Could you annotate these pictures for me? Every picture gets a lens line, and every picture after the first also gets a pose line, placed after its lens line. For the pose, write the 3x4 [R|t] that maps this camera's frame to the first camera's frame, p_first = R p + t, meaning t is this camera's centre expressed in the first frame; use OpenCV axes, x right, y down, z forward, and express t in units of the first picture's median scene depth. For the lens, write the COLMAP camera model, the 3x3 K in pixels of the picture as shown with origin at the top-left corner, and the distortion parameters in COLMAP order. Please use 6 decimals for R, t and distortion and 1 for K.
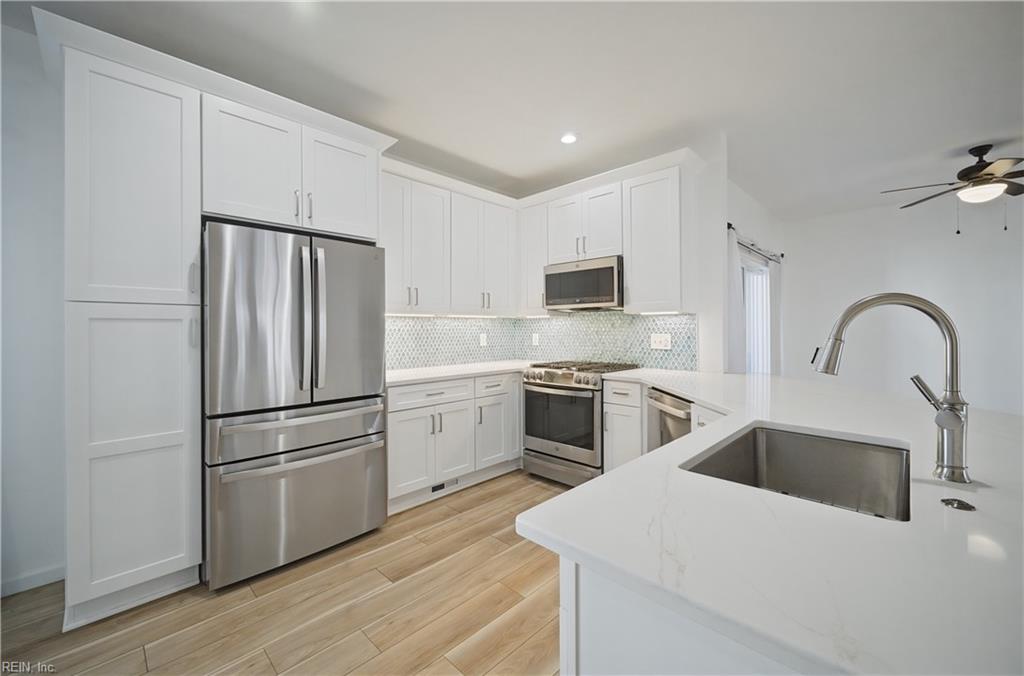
lens RADIAL K [[411.1, 0, 509.8], [0, 411.1, 326.6], [0, 0, 1]] dist [-0.000586, 0.000533]
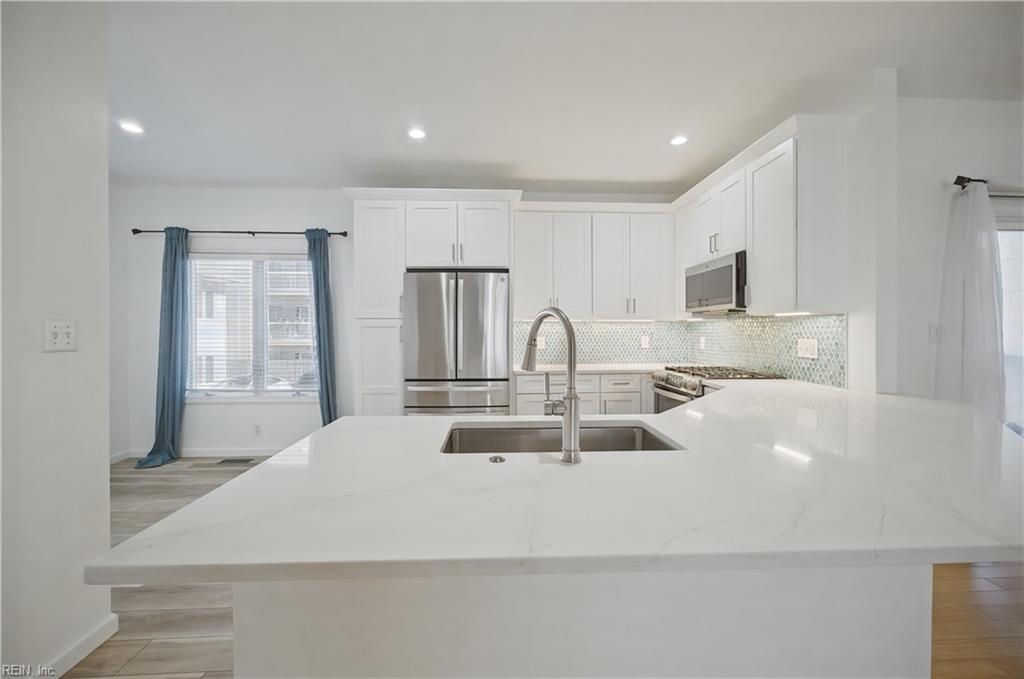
lens RADIAL K [[404.3, 0, 511.3], [0, 404.3, 334.5], [0, 0, 1]] dist [0.000957, -0.000255]
pose [[0.736173, 0.009317, -0.676729, 0.482835], [0.001243, 0.999885, 0.015119, -0.004498], [0.676792, -0.011972, 0.736077, 0.006215]]
